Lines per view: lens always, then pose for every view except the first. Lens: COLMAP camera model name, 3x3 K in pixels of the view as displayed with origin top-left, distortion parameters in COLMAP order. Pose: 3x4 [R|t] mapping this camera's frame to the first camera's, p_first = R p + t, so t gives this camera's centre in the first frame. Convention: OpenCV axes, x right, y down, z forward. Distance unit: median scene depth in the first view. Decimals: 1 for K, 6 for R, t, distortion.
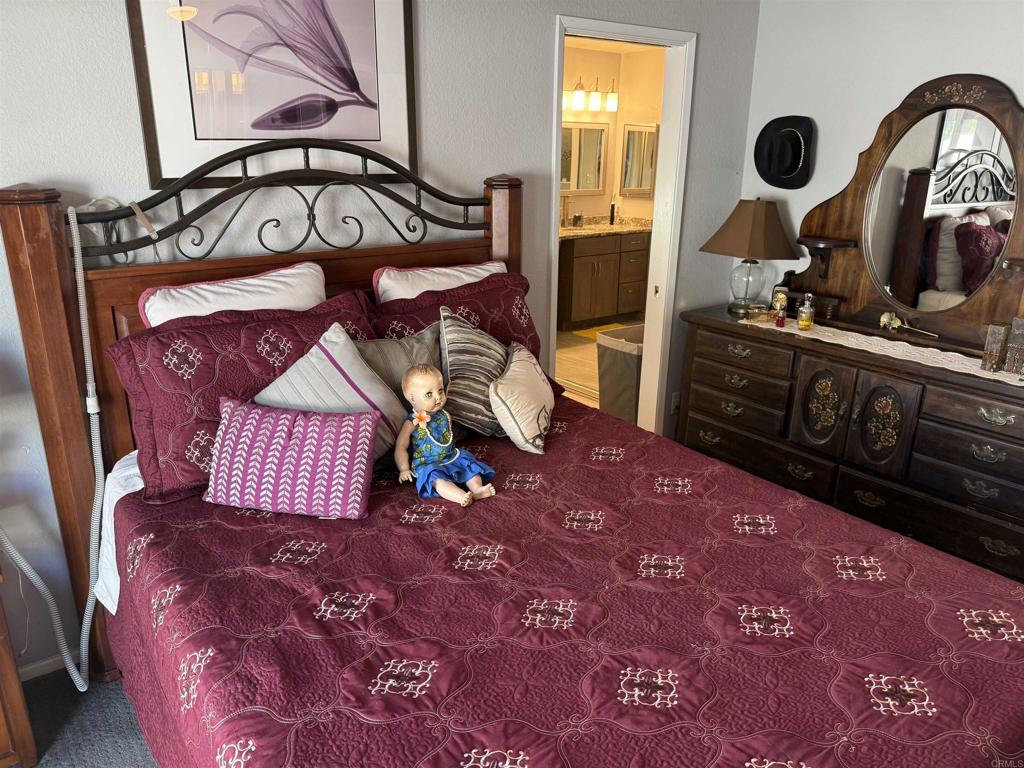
lens RADIAL K [[744.2, 0, 505.6], [0, 744.2, 386.9], [0, 0, 1]] dist [0.157409, -0.278752]
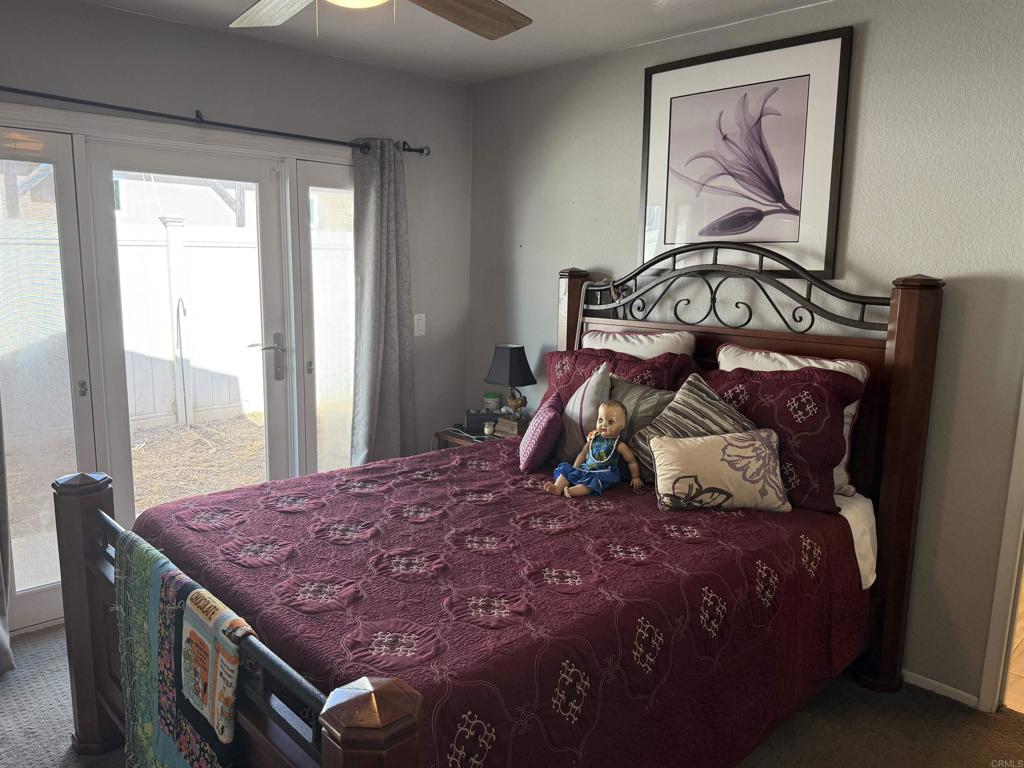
lens RADIAL K [[744.2, 0, 505.6], [0, 744.2, 386.9], [0, 0, 1]] dist [0.157409, -0.278752]
pose [[0.107452, 0.166893, -0.980102, 0.965250], [-0.320669, 0.938943, 0.124728, -0.129467], [0.941077, 0.300886, 0.154409, 0.502673]]
